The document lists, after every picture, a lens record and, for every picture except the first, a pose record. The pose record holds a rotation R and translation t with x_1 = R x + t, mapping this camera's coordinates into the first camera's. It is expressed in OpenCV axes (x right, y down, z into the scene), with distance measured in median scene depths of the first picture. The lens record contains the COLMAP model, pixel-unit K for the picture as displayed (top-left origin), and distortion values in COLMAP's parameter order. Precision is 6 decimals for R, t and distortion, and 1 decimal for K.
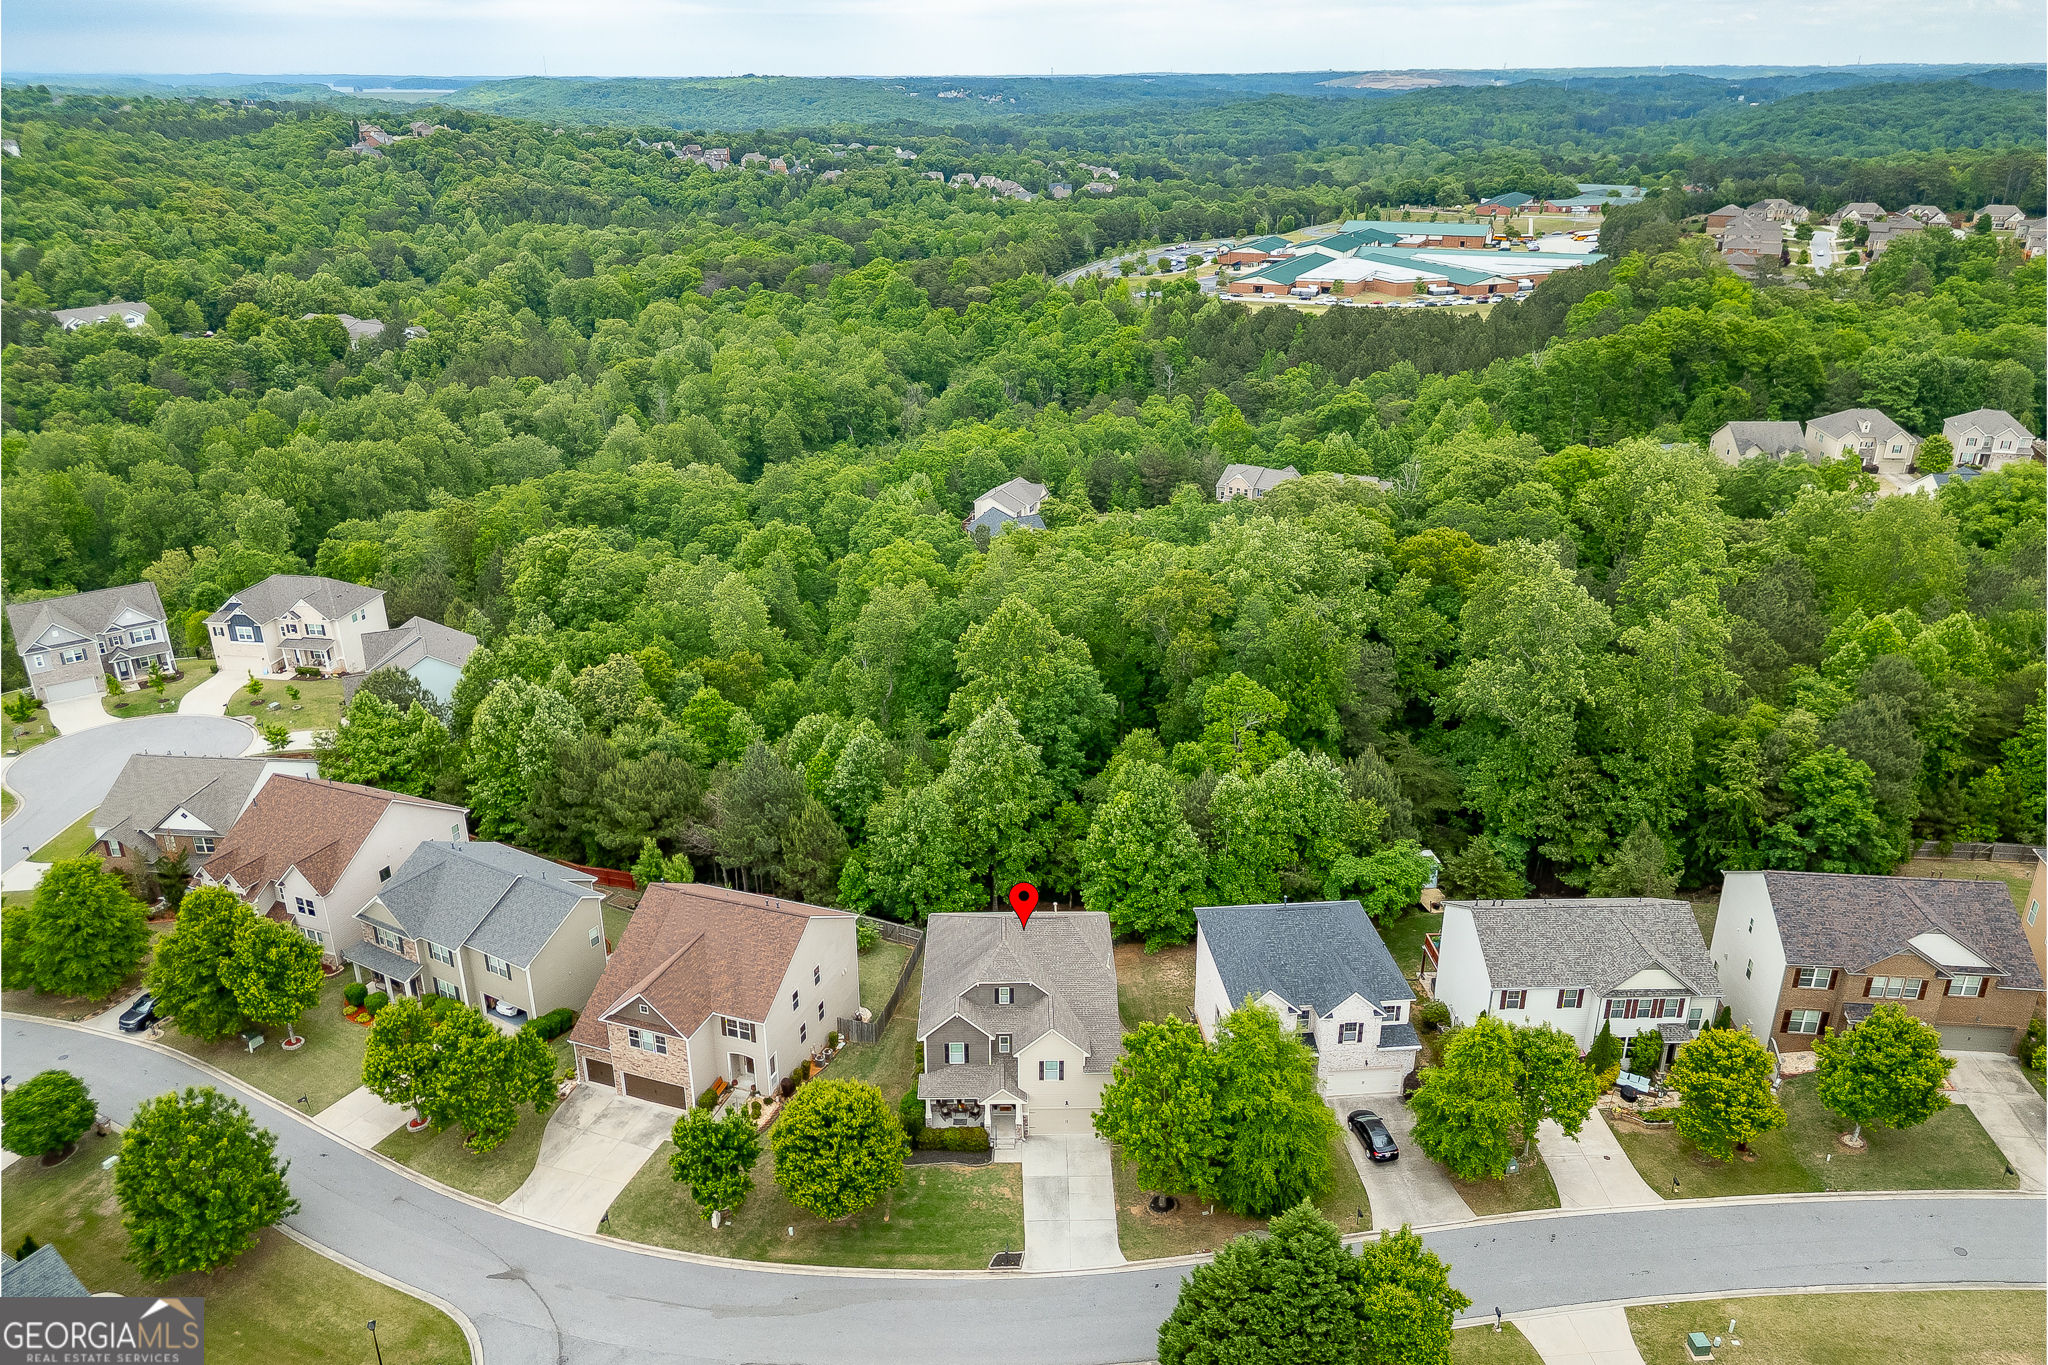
lens RADIAL K [[1442.6, 0, 1017.7], [0, 1442.6, 683.0], [0, 0, 1]] dist [0.085341, -0.087540]
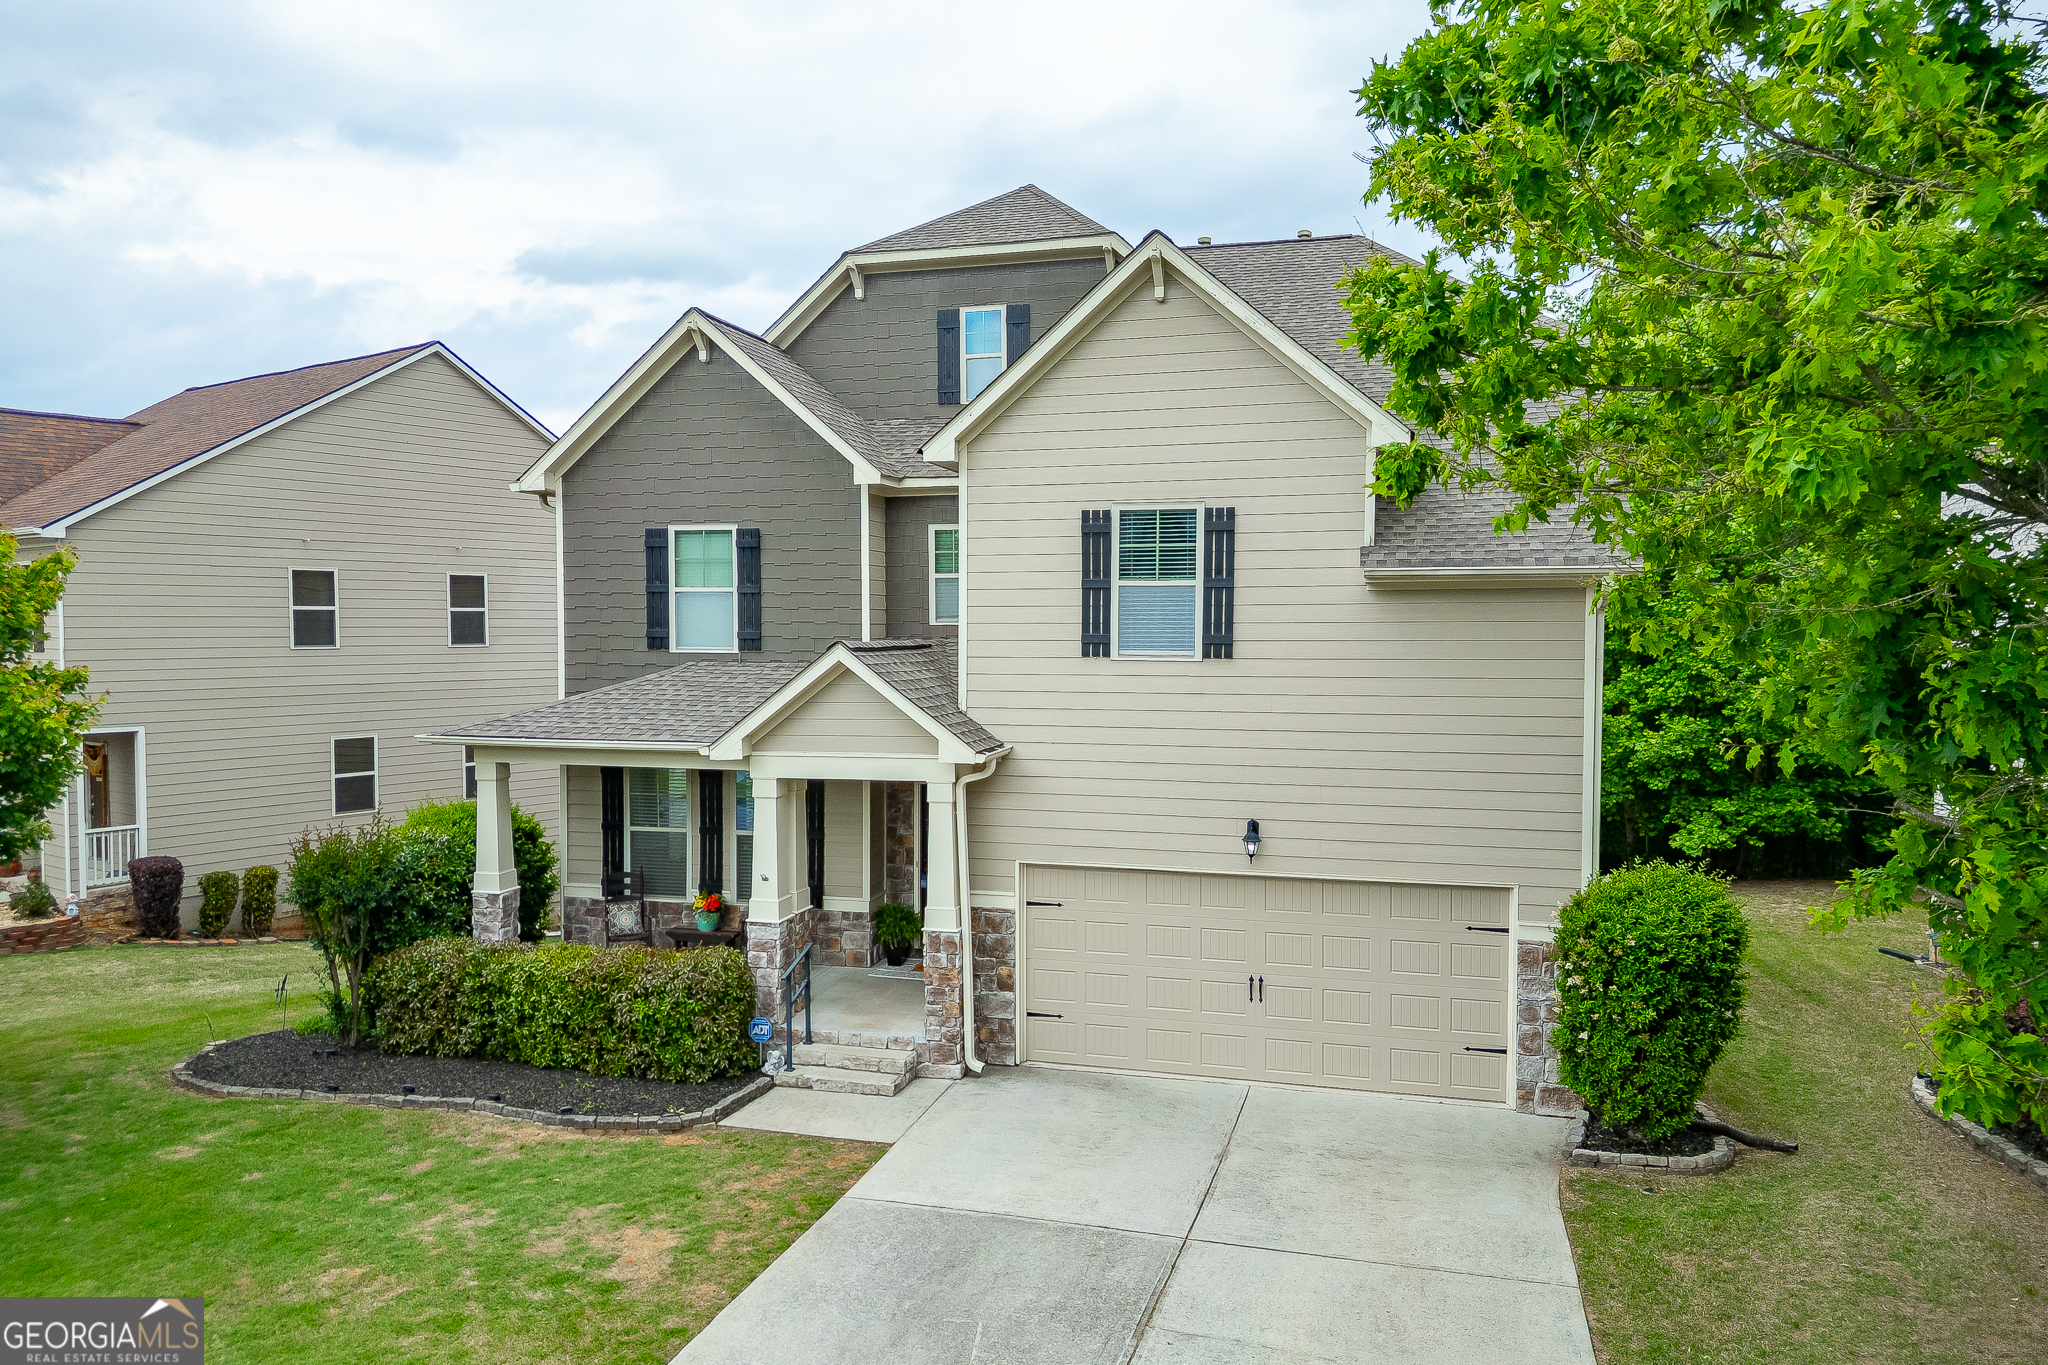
lens RADIAL K [[1442.6, 0, 1017.7], [0, 1442.6, 683.0], [0, 0, 1]] dist [0.085341, -0.087540]
pose [[0.959001, 0.018784, -0.282778, 0.042747], [-0.114895, 0.937893, -0.327346, 0.262830], [0.259067, 0.346415, 0.901599, 0.679313]]
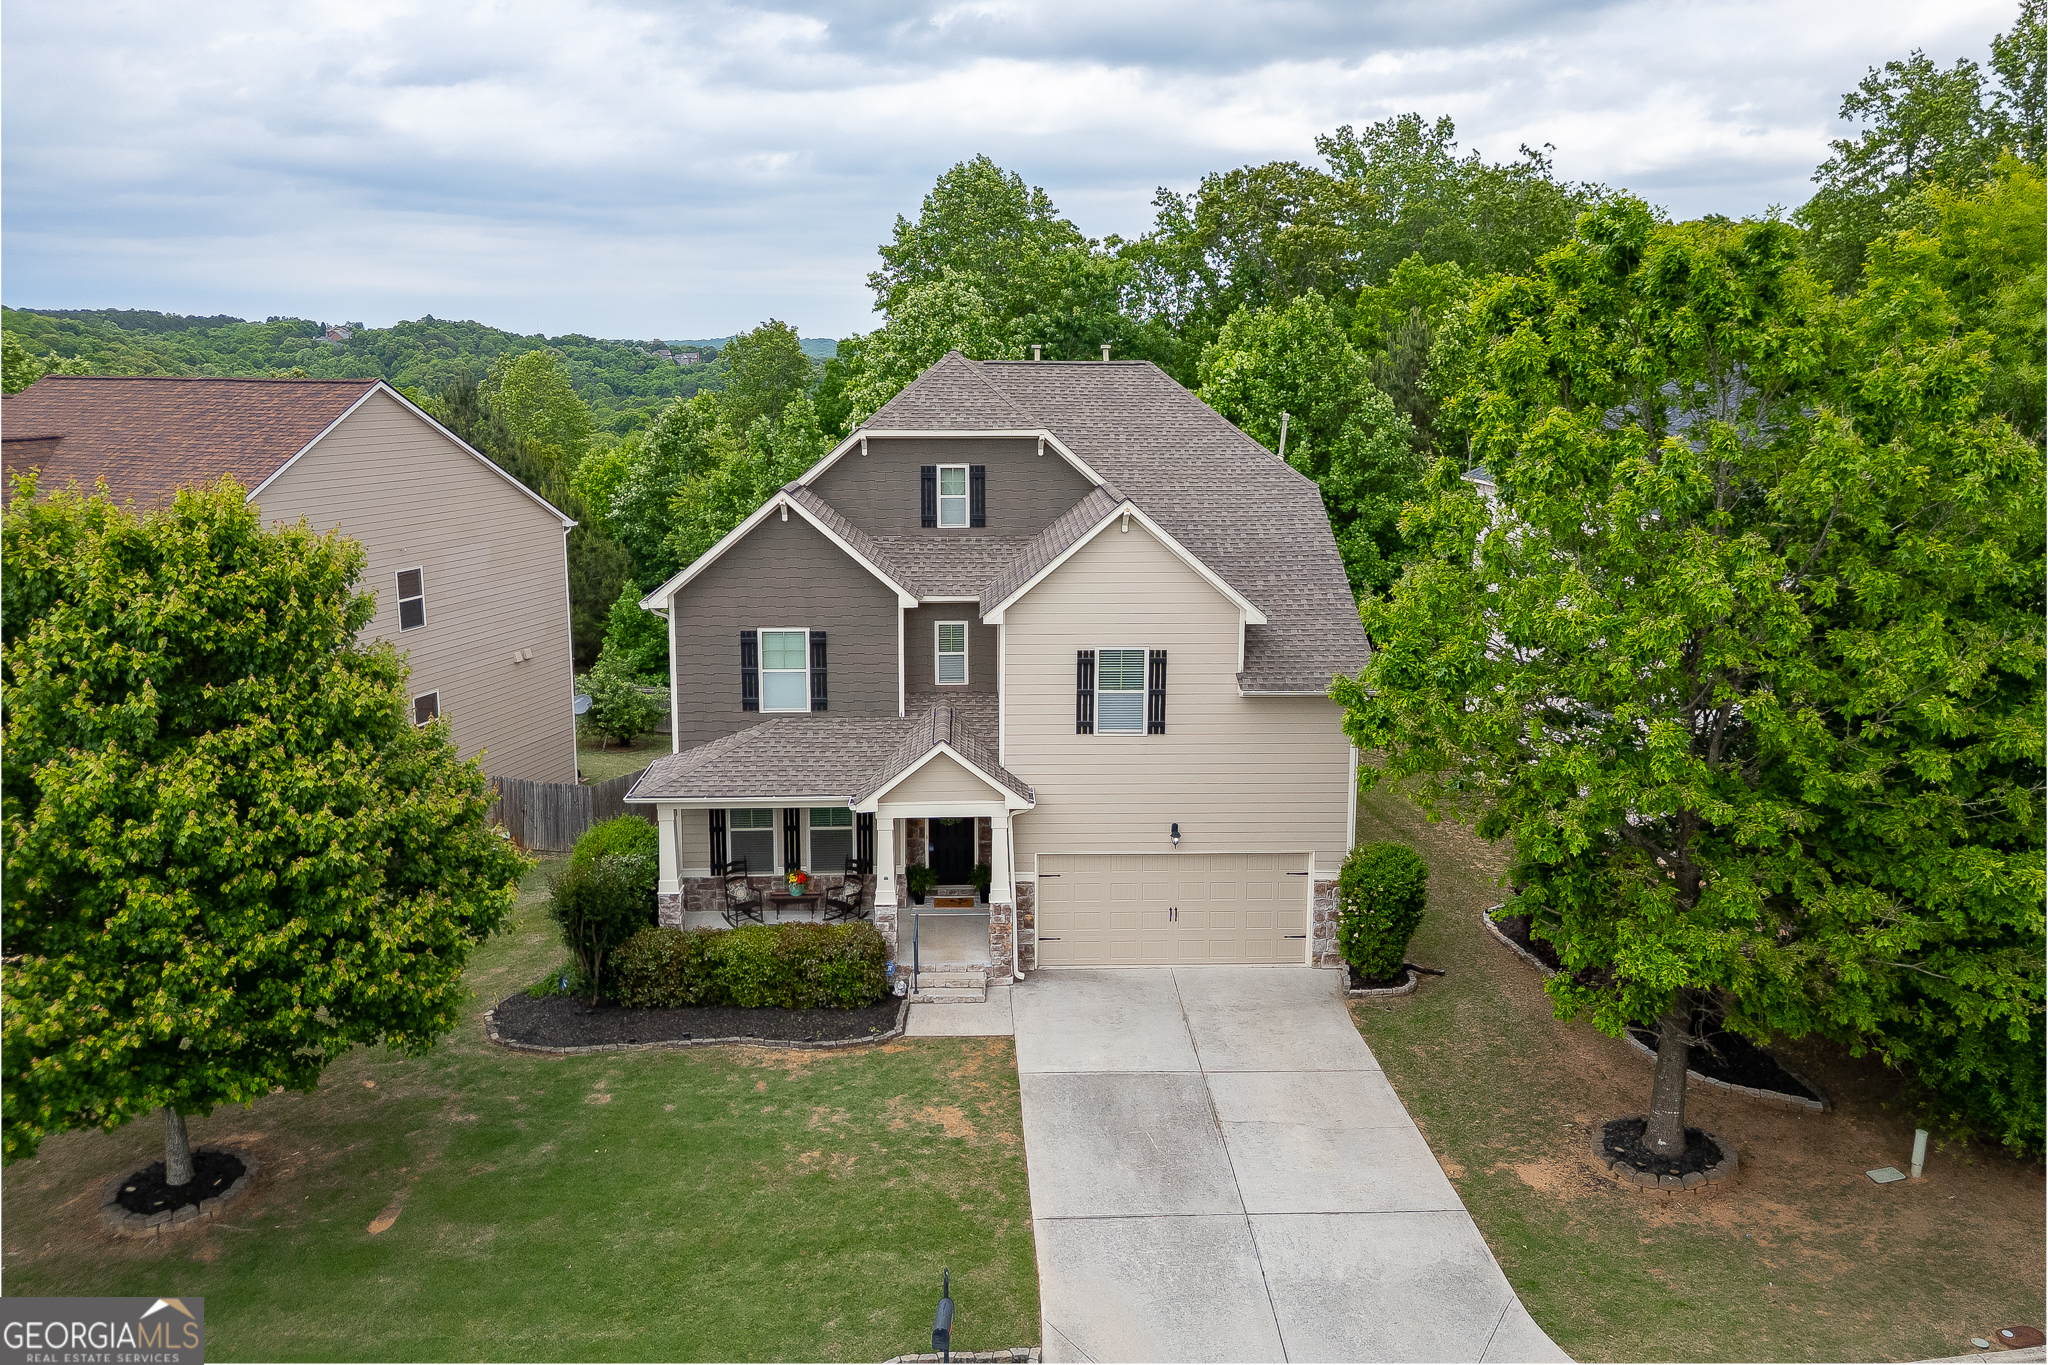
lens RADIAL K [[1443.8, 0, 1016.9], [0, 1443.8, 578.8], [0, 0, 1]] dist [0.088886, -0.085935]
pose [[0.999723, 0.005768, 0.022821, -0.002228], [-0.000142, 0.970970, -0.239202, 0.247271], [-0.023539, 0.239133, 0.970702, 0.578908]]
